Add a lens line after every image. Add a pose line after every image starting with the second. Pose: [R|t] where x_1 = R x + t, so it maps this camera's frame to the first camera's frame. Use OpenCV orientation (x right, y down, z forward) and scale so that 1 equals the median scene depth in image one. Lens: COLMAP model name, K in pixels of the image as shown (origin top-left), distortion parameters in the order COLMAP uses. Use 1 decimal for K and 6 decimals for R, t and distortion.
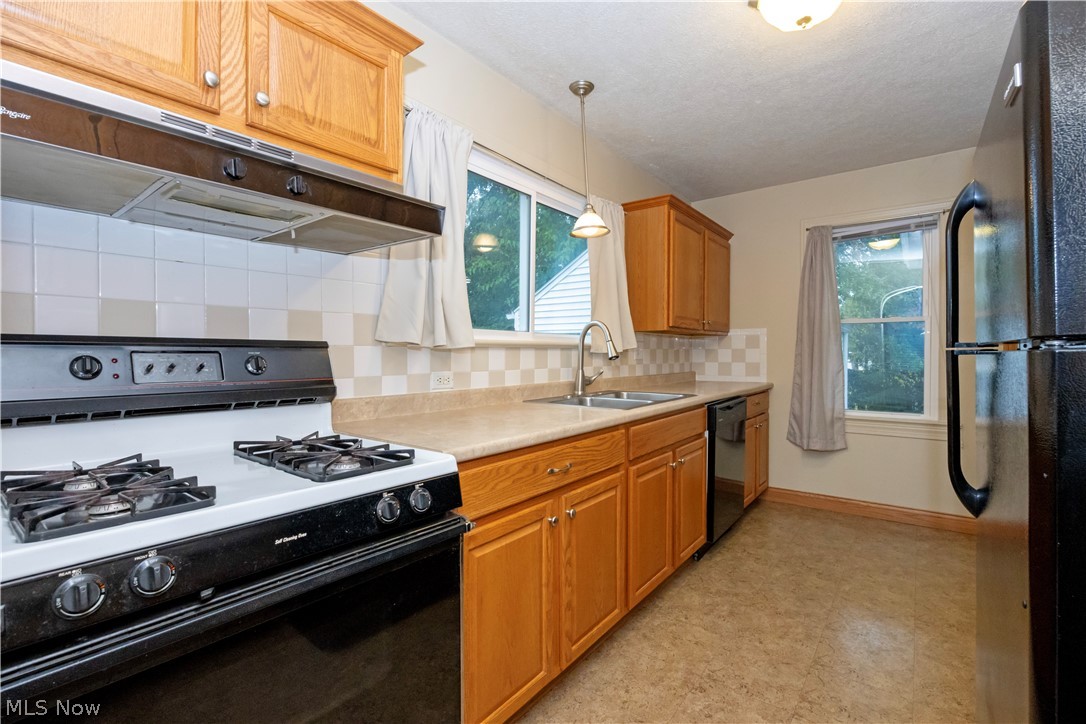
lens RADIAL K [[489.6, 0, 546.3], [0, 489.6, 357.1], [0, 0, 1]] dist [-0.002790, -0.000158]
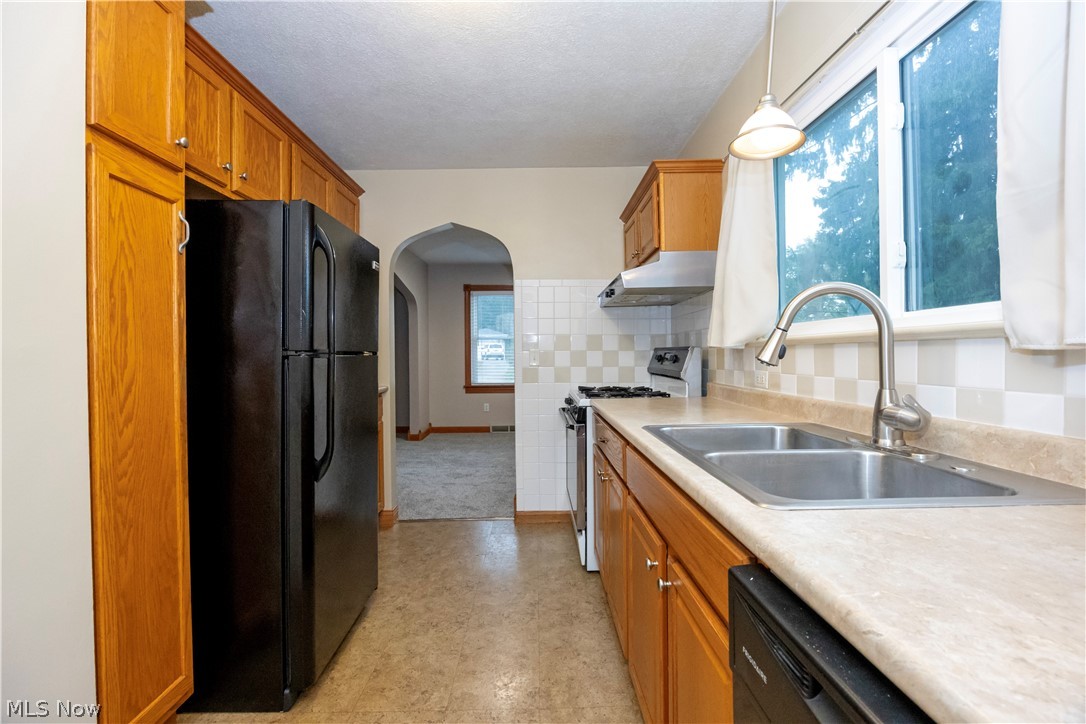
lens RADIAL K [[489.6, 0, 544.1], [0, 489.6, 356.2], [0, 0, 1]] dist [-0.002790, -0.000158]
pose [[-0.782453, 0.005255, -0.622688, 0.645566], [0.001670, 0.999978, 0.006342, -0.007490], [0.622708, 0.003923, -0.782445, 1.268963]]
